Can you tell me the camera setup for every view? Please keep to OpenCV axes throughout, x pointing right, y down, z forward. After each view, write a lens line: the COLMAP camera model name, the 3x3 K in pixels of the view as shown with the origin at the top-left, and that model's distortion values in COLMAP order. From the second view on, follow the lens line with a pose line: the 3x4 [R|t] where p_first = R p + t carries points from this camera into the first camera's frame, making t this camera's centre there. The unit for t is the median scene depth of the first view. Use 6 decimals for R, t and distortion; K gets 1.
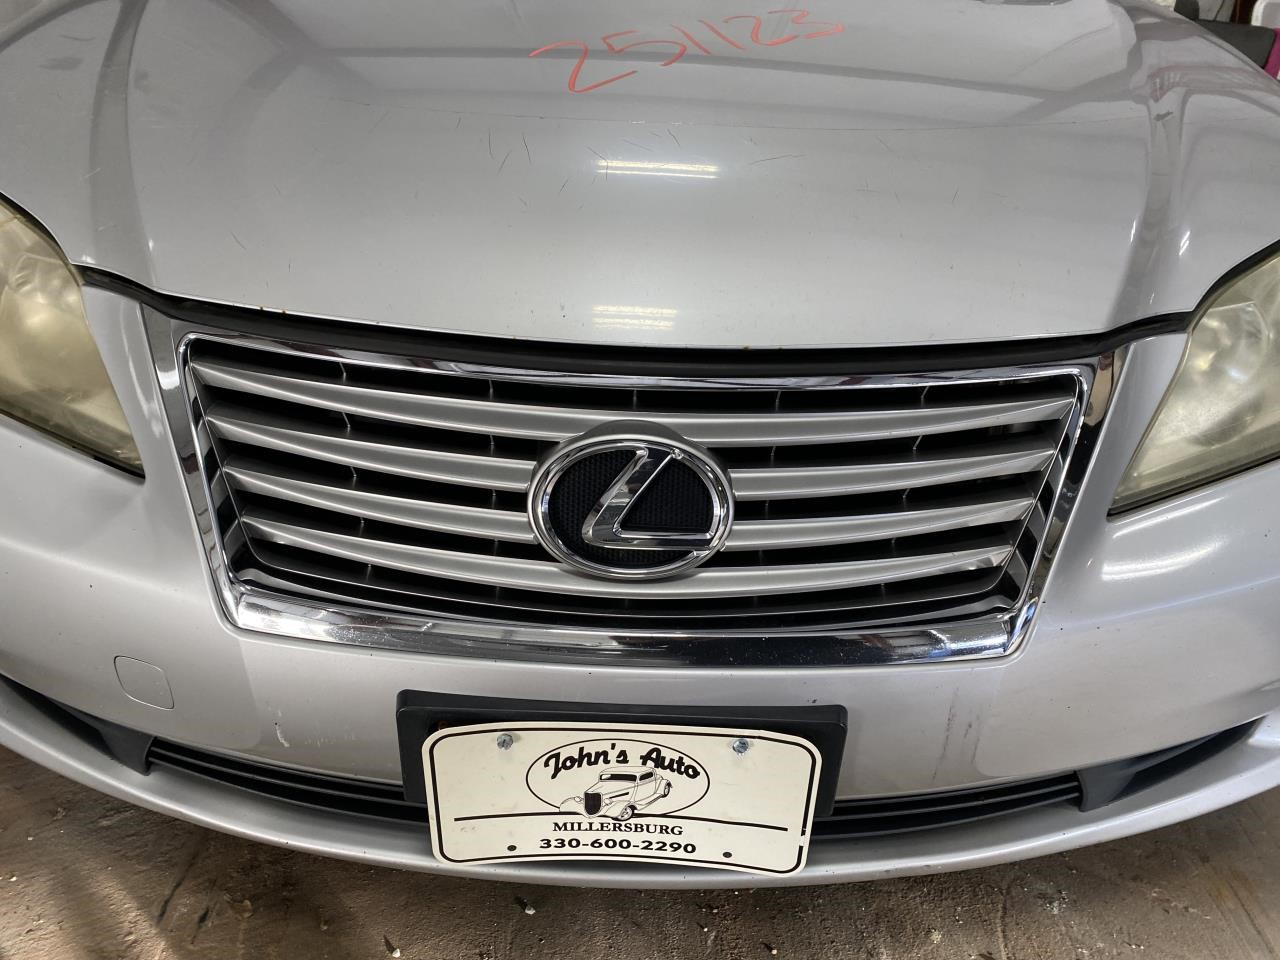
lens RADIAL K [[952.0, 0, 634.6], [0, 952.0, 482.4], [0, 0, 1]] dist [-0.005385, -0.003224]
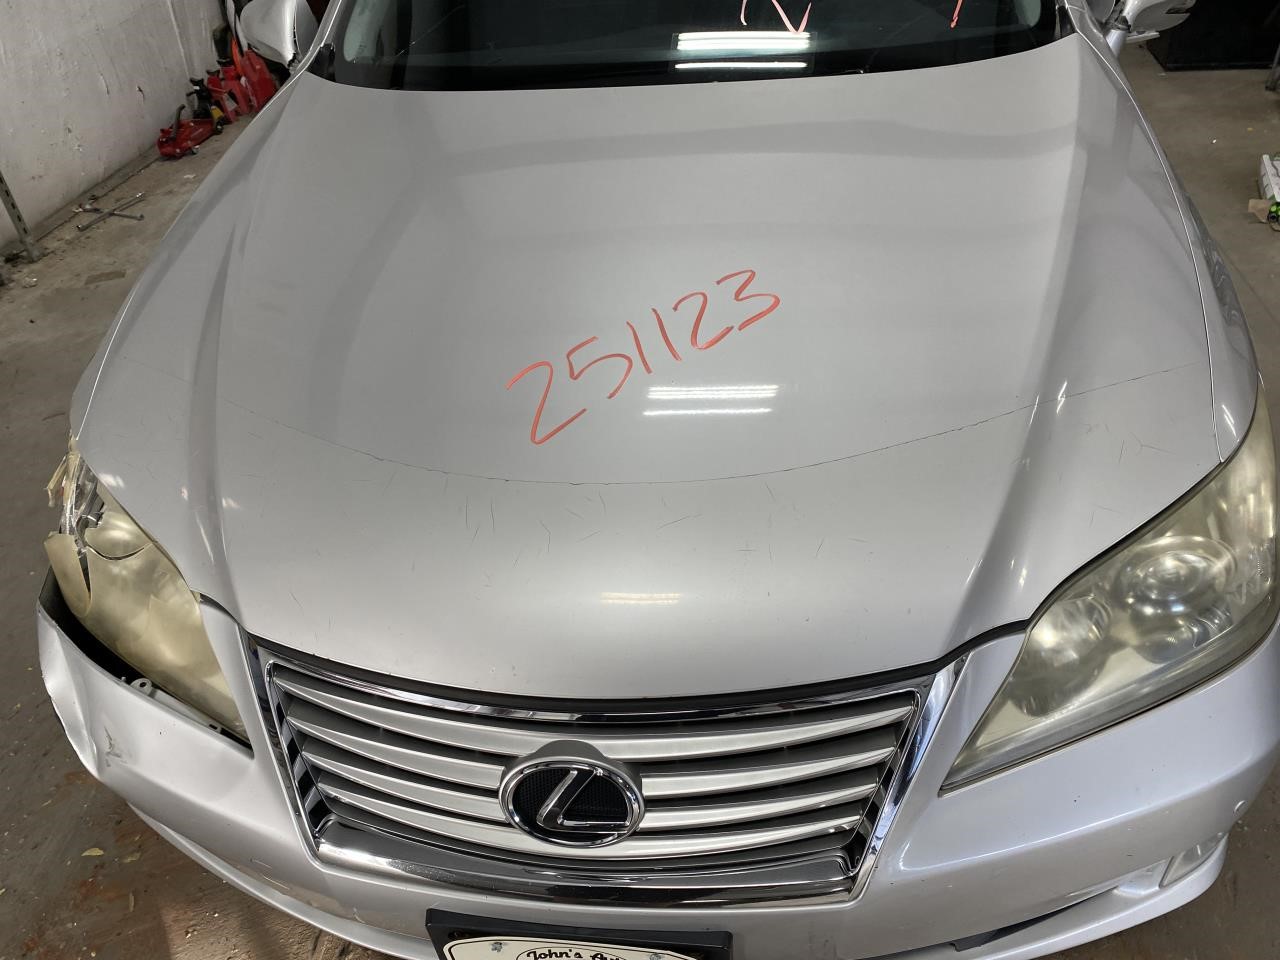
lens RADIAL K [[952.0, 0, 646.2], [0, 952.0, 483.9], [0, 0, 1]] dist [-0.005385, -0.003224]
pose [[0.988002, -0.022923, -0.152733, 0.328026], [0.048098, 0.985413, 0.163239, -0.651985], [0.146763, -0.168626, 0.974693, -0.276355]]
